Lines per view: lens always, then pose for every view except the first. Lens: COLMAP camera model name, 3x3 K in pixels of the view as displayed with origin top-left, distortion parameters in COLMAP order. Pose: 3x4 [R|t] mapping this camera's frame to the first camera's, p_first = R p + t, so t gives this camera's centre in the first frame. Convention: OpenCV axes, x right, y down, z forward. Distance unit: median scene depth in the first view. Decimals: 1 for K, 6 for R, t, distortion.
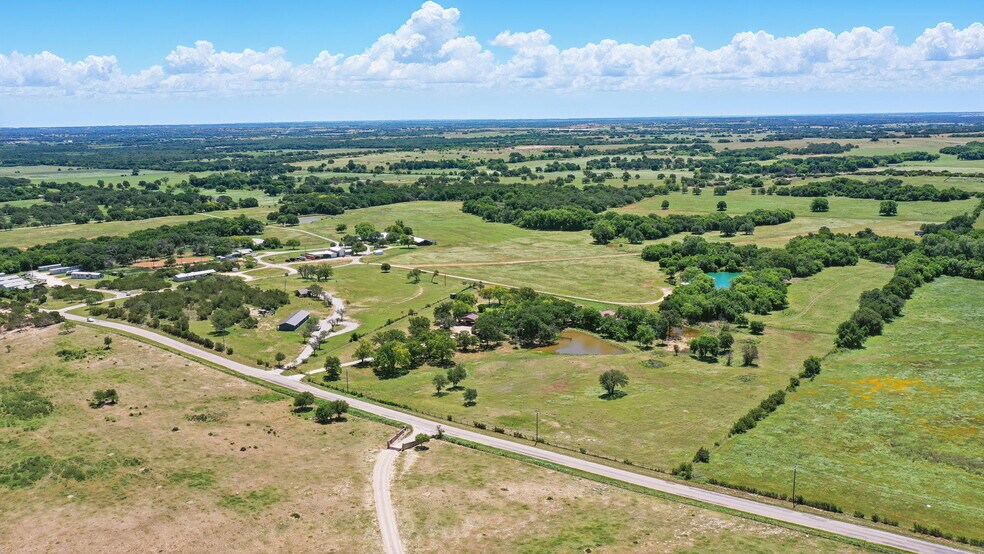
lens RADIAL K [[779.1, 0, 492.3], [0, 779.1, 277.1], [0, 0, 1]] dist [0.012754, 0.000225]
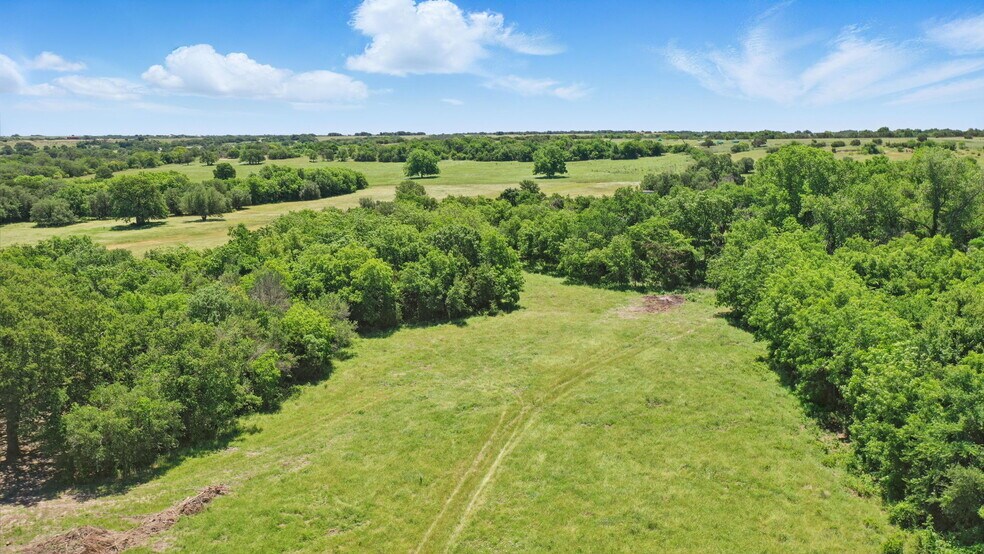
lens RADIAL K [[779.1, 0, 491.9], [0, 779.1, 277.2], [0, 0, 1]] dist [0.012754, 0.000225]
pose [[0.904011, -0.067311, 0.422177, 0.375691], [0.078955, 0.996827, -0.010137, -0.022156], [-0.420155, 0.042497, 0.906457, 0.821678]]
